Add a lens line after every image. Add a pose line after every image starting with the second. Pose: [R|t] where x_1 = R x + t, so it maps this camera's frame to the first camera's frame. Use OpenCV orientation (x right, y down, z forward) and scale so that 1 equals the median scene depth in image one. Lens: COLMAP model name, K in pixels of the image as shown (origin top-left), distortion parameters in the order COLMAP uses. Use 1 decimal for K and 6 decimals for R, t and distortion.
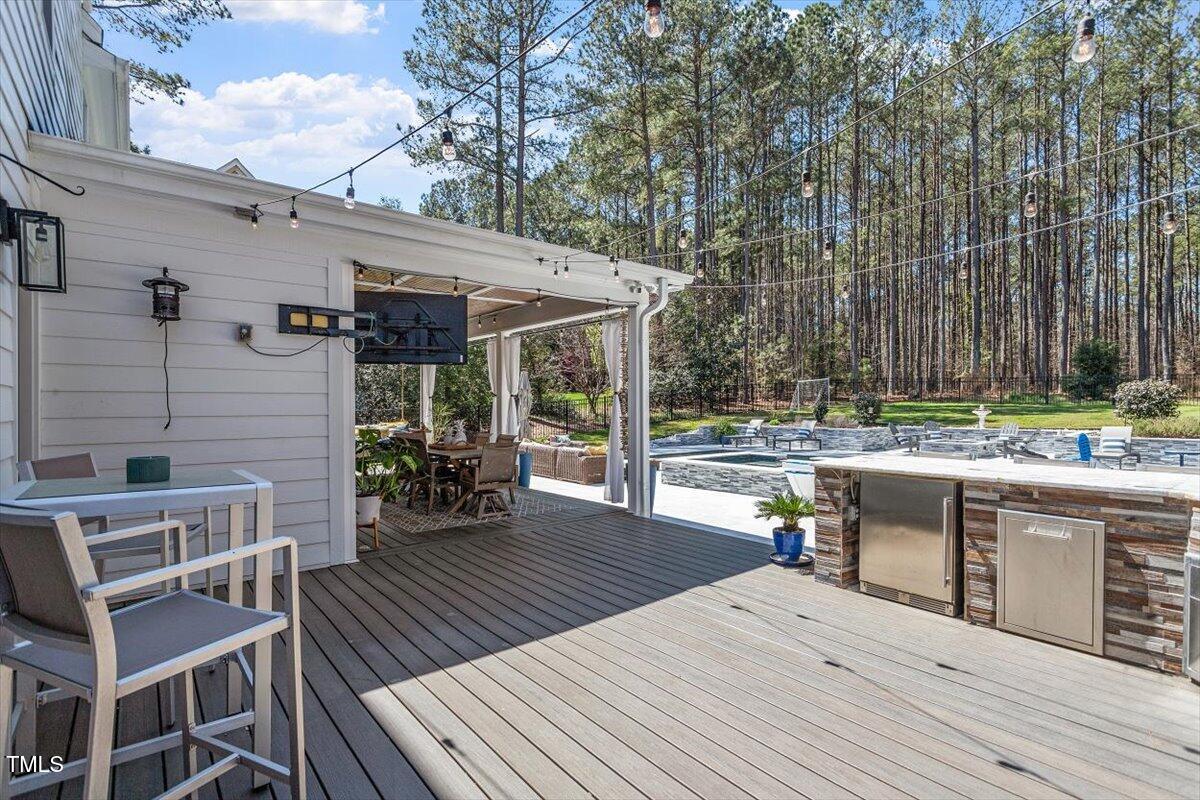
lens RADIAL K [[574.1, 0, 602.7], [0, 574.1, 396.7], [0, 0, 1]] dist [0.003460, 0.001087]
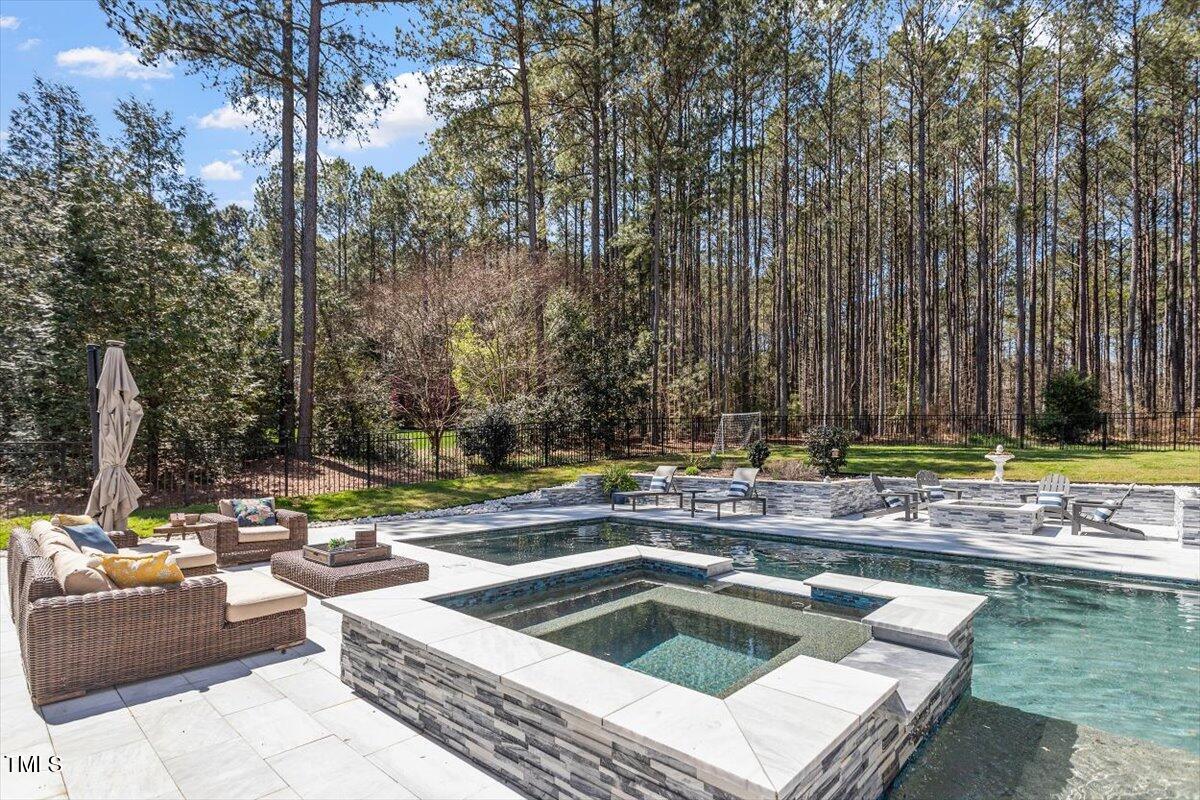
lens RADIAL K [[591.2, 0, 595.1], [0, 591.2, 438.2], [0, 0, 1]] dist [0.001352, 0.000325]
pose [[0.990963, 0.010842, 0.133695, 0.084431], [-0.010164, 0.999932, -0.005746, 0.010951], [-0.133748, 0.004335, 0.991006, 0.298340]]
